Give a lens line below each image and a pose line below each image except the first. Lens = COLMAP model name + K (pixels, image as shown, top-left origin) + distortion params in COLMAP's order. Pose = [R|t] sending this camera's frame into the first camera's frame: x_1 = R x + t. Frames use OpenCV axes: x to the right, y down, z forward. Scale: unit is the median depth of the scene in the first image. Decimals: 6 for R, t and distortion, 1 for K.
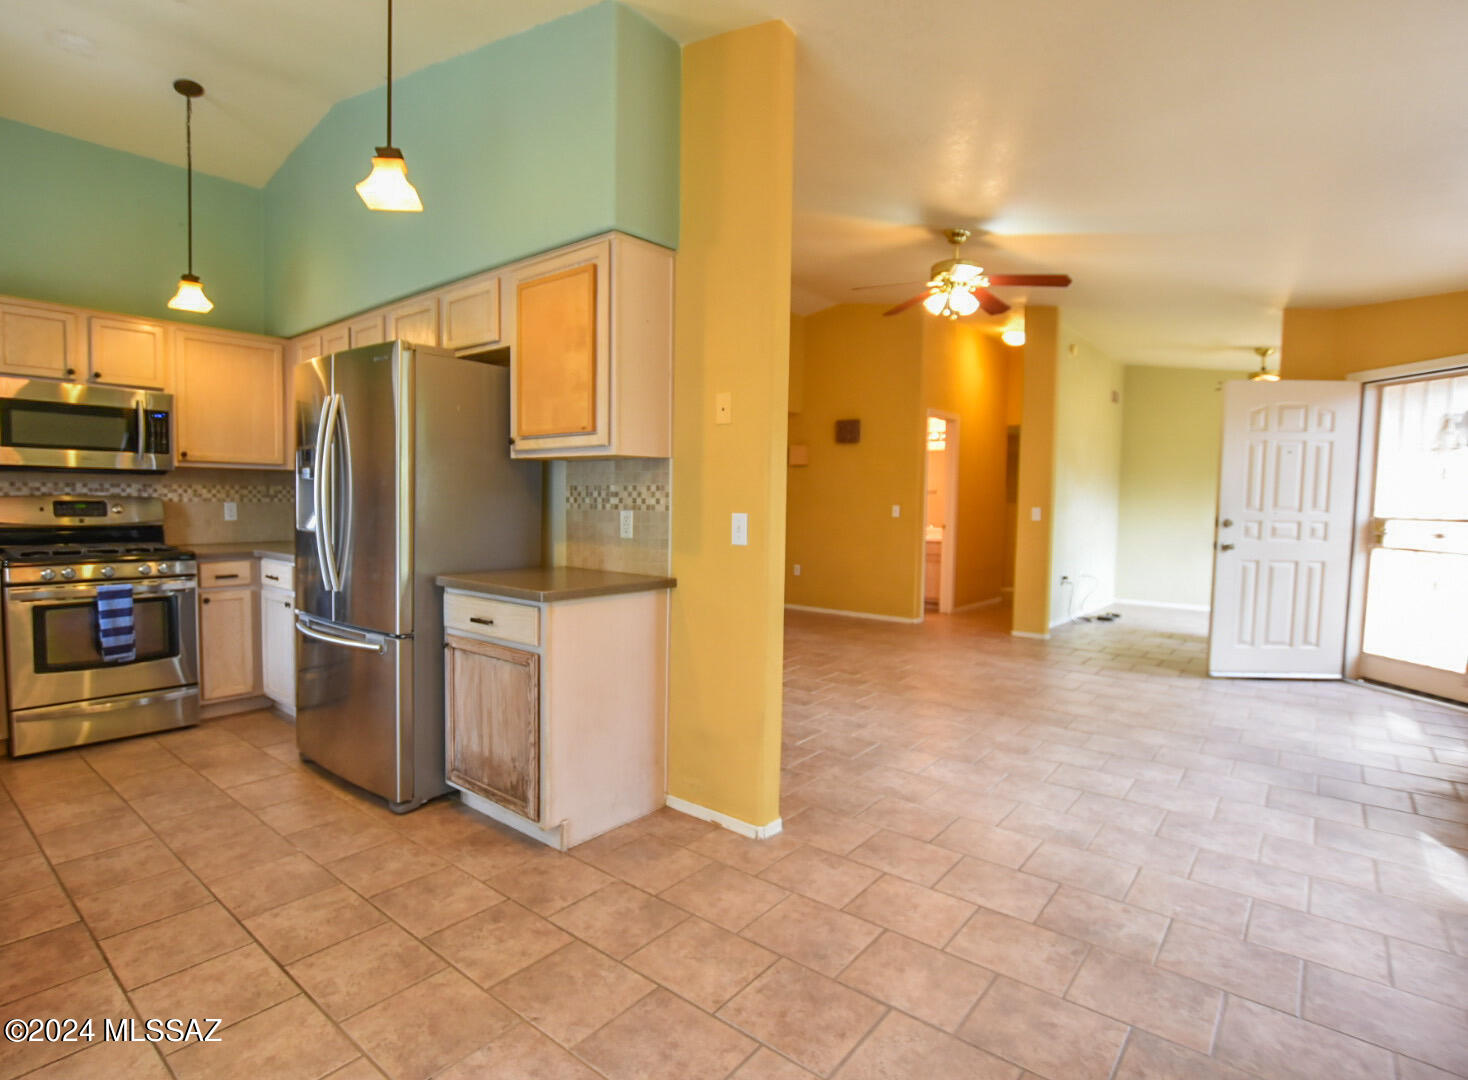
lens RADIAL K [[813.4, 0, 734.0], [0, 813.4, 540.0], [0, 0, 1]] dist [-0.030568, -0.000512]
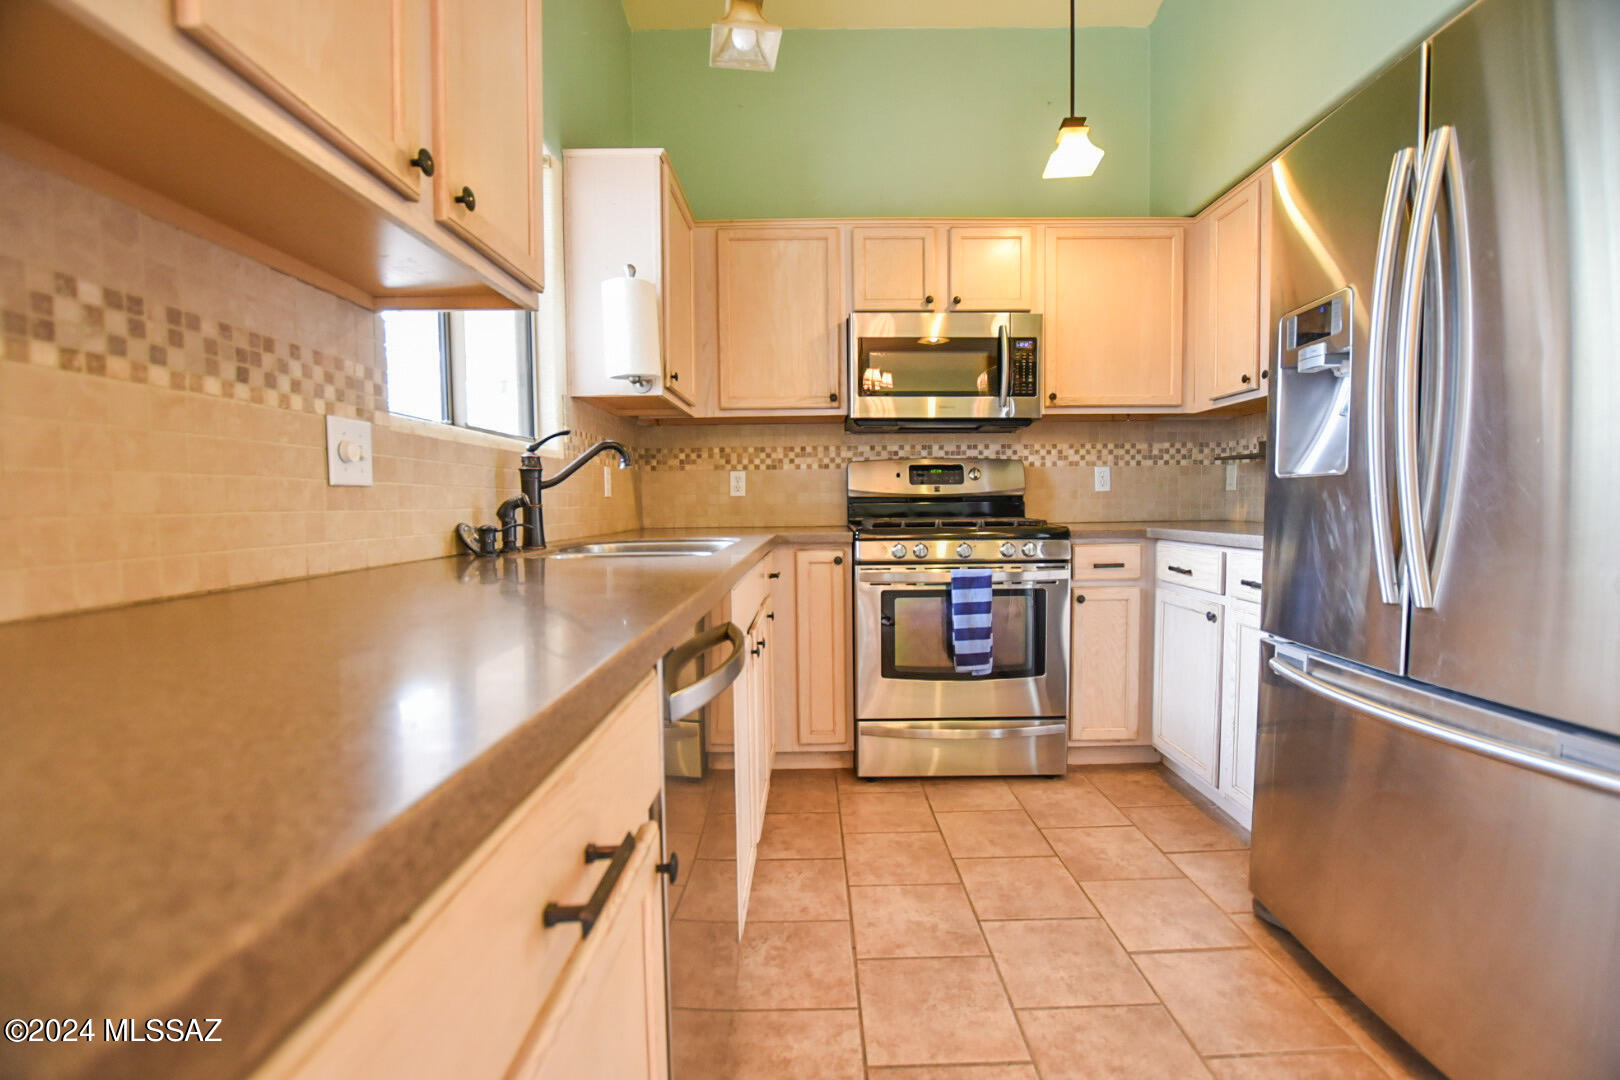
lens RADIAL K [[731.9, 0, 810.0], [0, 731.9, 540.0], [0, 0, 1]] dist [-0.024551, 0.000590]
pose [[0.651458, 0.018633, -0.758456, -0.338042], [-0.025021, 0.999682, 0.003068, 0.029008], [0.758272, 0.016979, 0.651717, 0.417978]]
